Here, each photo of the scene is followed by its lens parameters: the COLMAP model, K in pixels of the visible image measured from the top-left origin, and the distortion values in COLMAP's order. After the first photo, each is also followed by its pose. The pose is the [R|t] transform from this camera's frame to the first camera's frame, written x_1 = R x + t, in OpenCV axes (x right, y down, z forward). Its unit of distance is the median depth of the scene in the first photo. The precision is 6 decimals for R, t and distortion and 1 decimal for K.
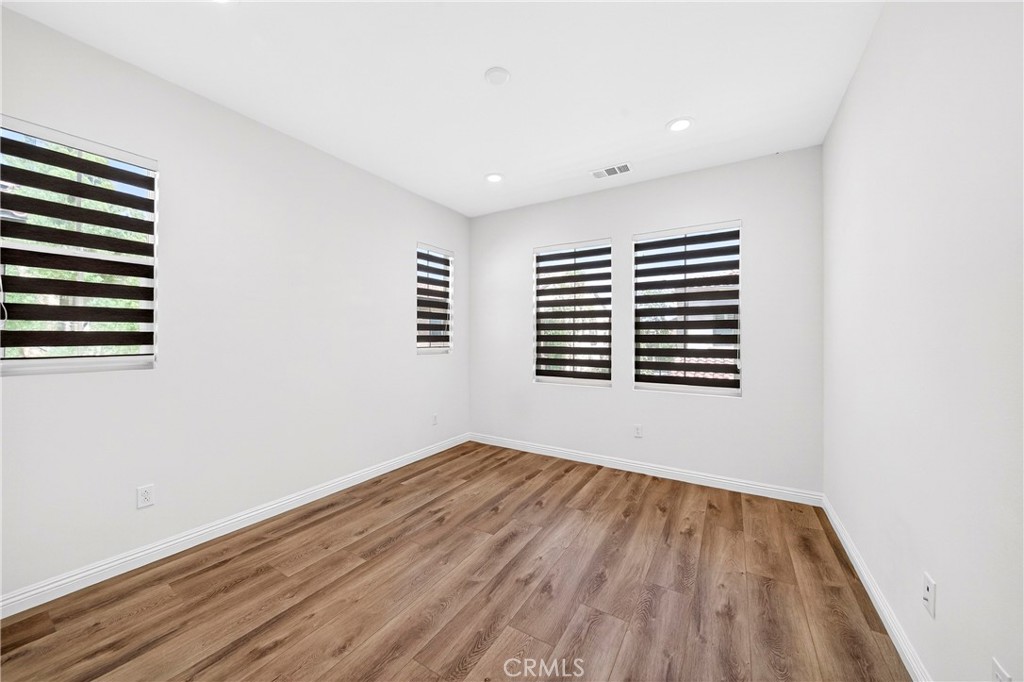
lens RADIAL K [[370.0, 0, 519.1], [0, 370.0, 337.1], [0, 0, 1]] dist [-0.002254, -0.000284]
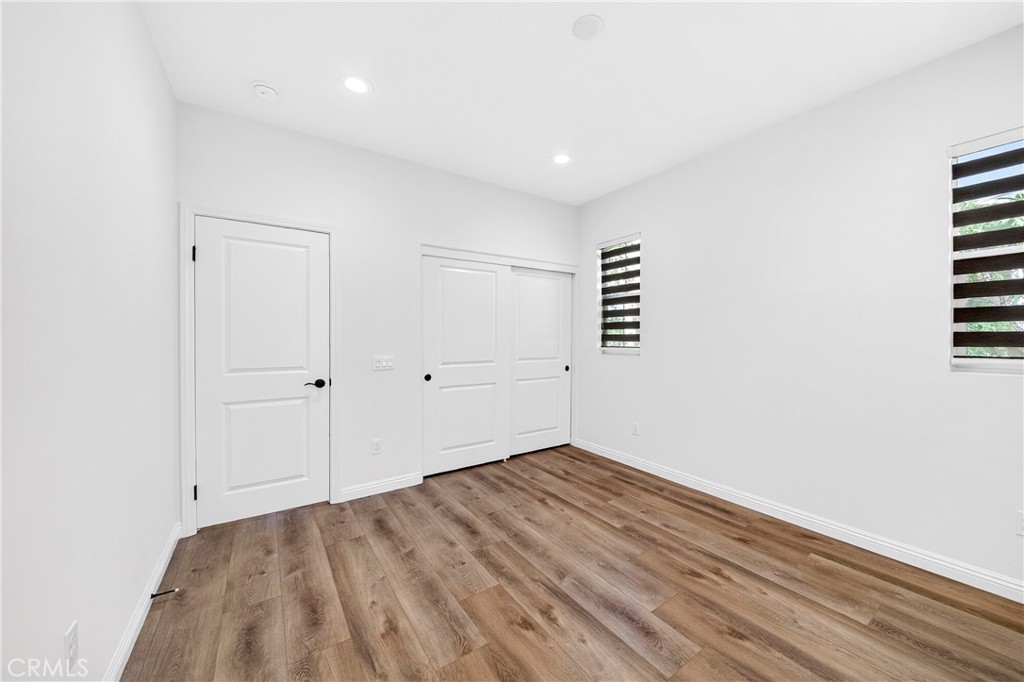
lens RADIAL K [[370.0, 0, 519.1], [0, 370.0, 337.1], [0, 0, 1]] dist [-0.002254, -0.000284]
pose [[-0.431855, -0.003851, -0.901935, 0.703387], [0.002191, 0.999983, -0.005319, 0.006136], [0.901940, -0.004273, -0.431839, 1.104555]]
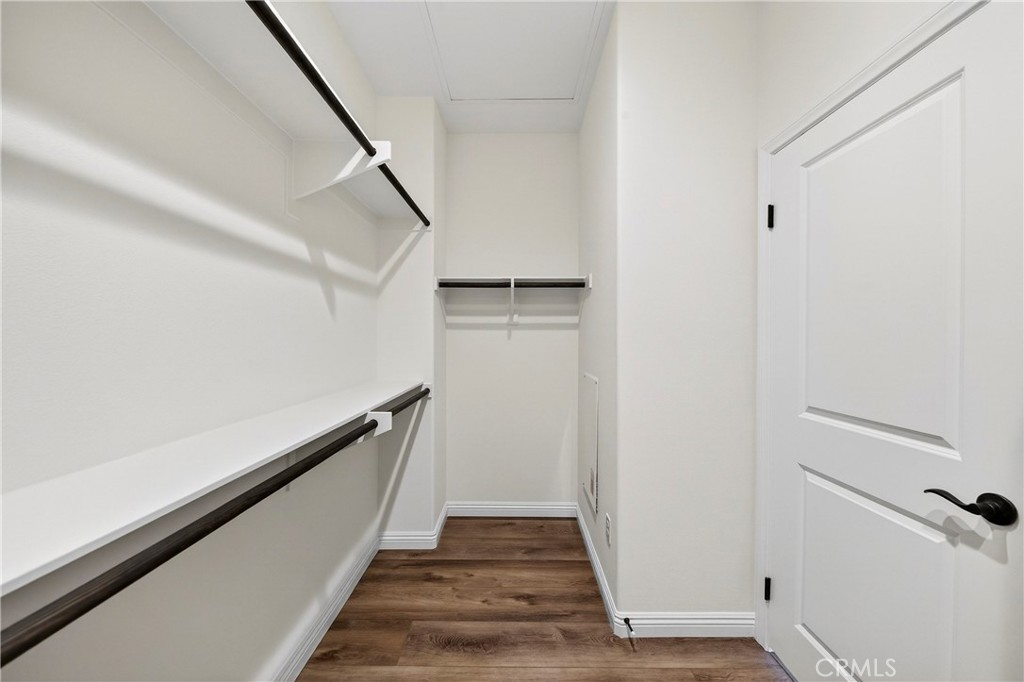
lens RADIAL K [[384.6, 0, 512.0], [0, 384.6, 341.0], [0, 0, 1]] dist [-0.000700, -0.000075]
pose [[-0.499011, -0.005438, 0.866579, -0.666869], [-0.001236, 0.999984, 0.005563, 0.003222], [-0.866595, 0.001705, -0.499010, 1.267149]]
